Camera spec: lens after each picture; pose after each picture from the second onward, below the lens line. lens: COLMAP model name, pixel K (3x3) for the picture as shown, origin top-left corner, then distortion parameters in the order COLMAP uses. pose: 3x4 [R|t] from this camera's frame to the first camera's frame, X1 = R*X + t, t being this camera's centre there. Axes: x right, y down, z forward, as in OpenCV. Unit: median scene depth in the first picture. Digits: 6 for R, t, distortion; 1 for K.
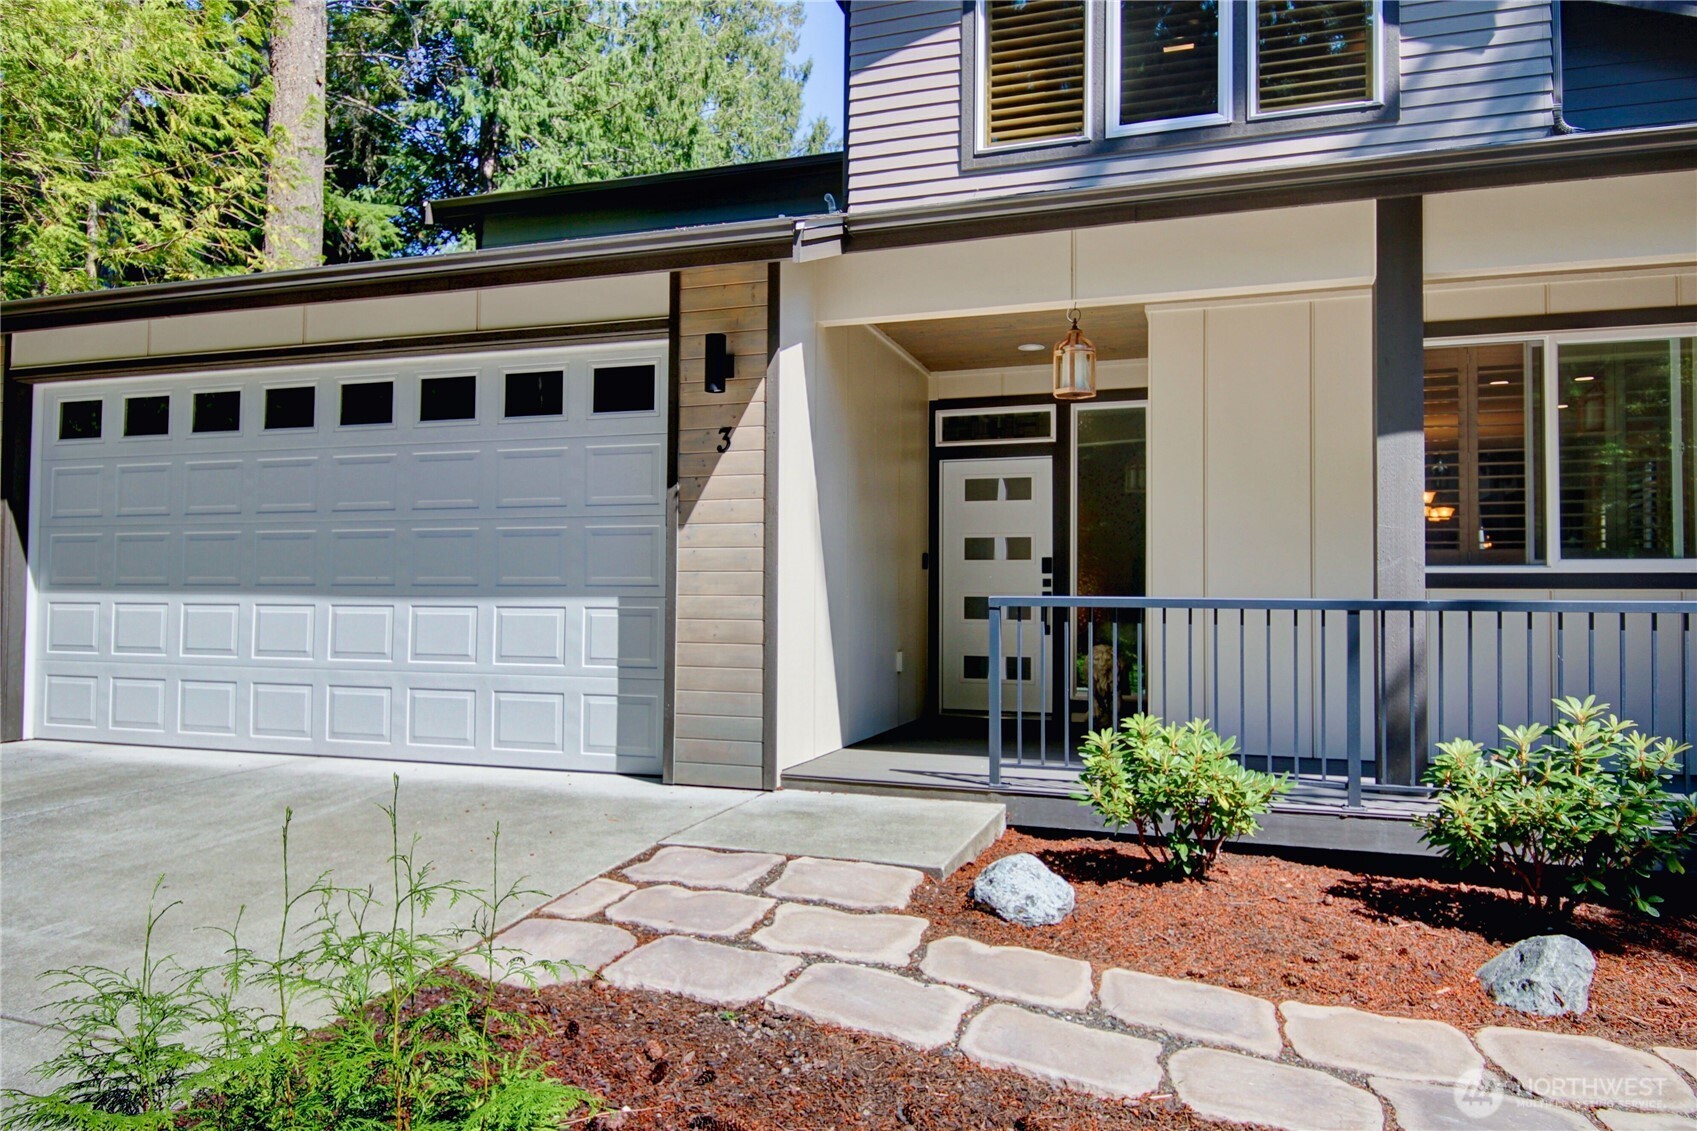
lens RADIAL K [[1170.2, 0, 846.4], [0, 1170.2, 562.2], [0, 0, 1]] dist [-0.000825, -0.000816]
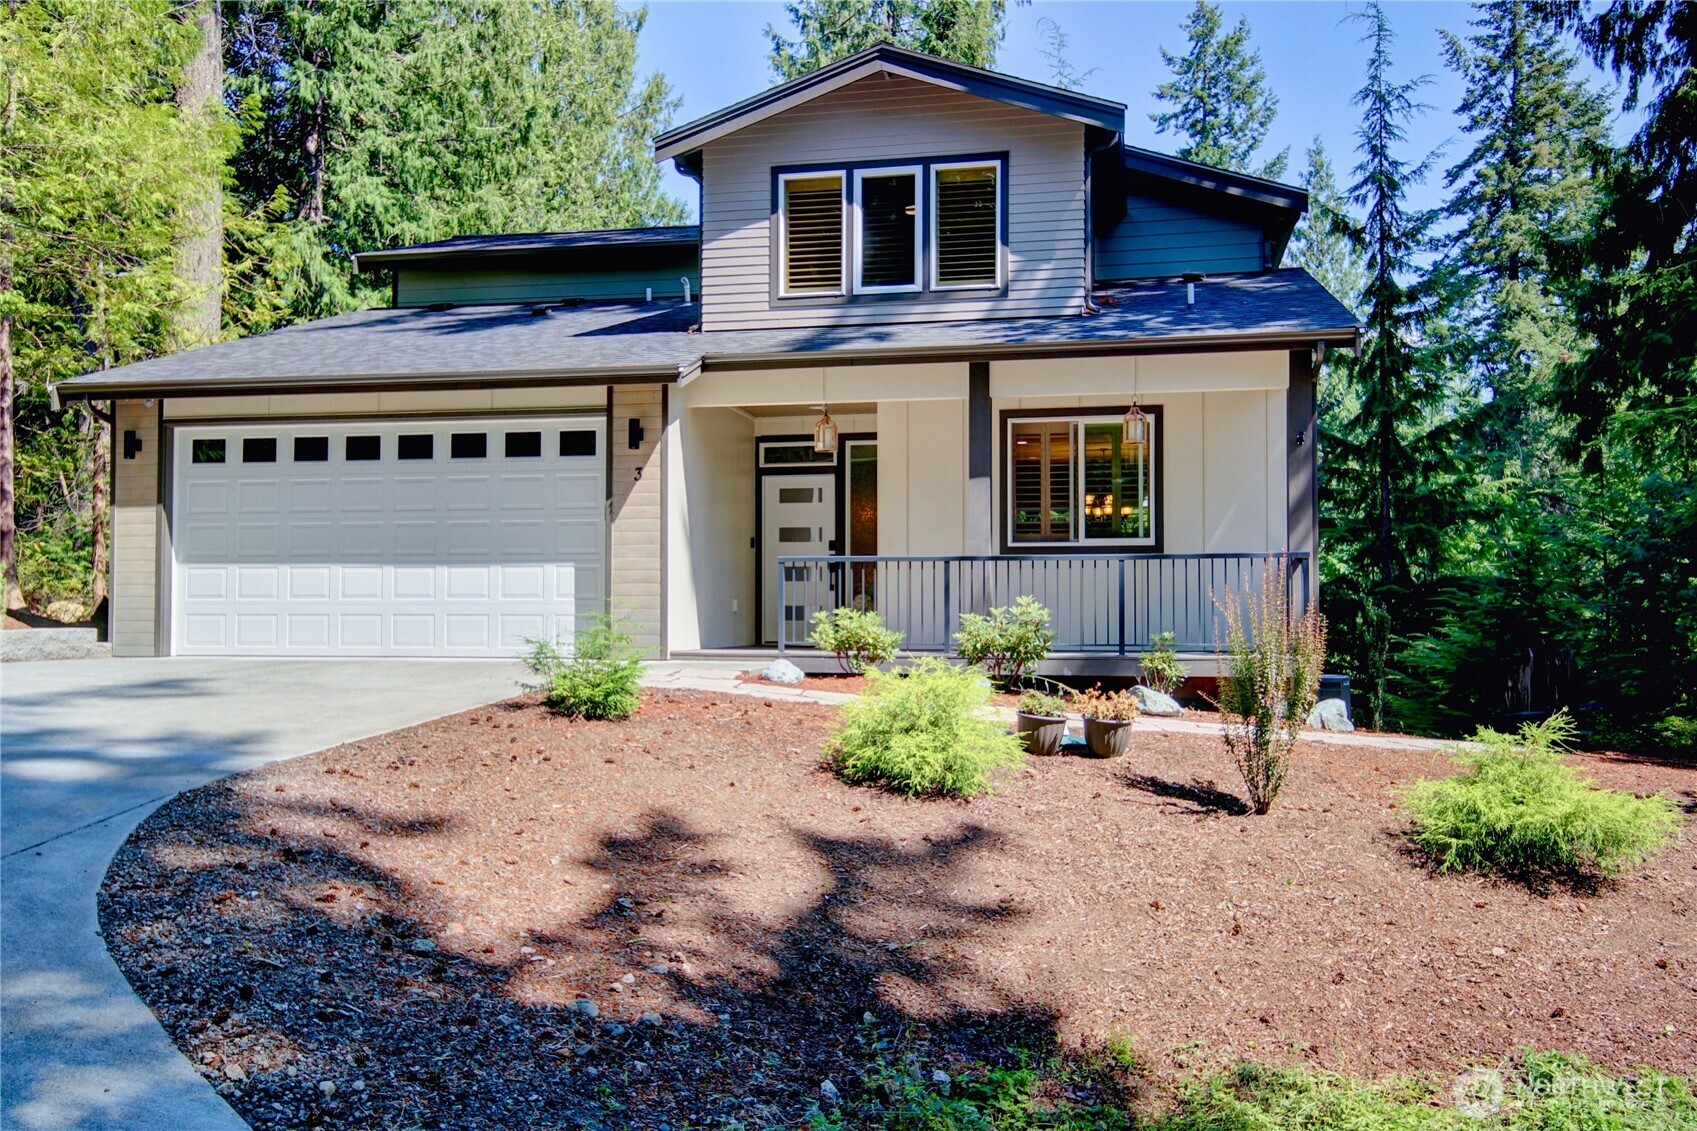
lens RADIAL K [[1492.1, 0, 846.3], [0, 1492.1, 568.1], [0, 0, 1]] dist [0.065789, 0.001552]
pose [[0.993926, -0.002773, 0.110015, -0.031588], [0.002158, 0.999981, 0.005705, 0.026631], [-0.110029, -0.005433, 0.993914, -1.170974]]
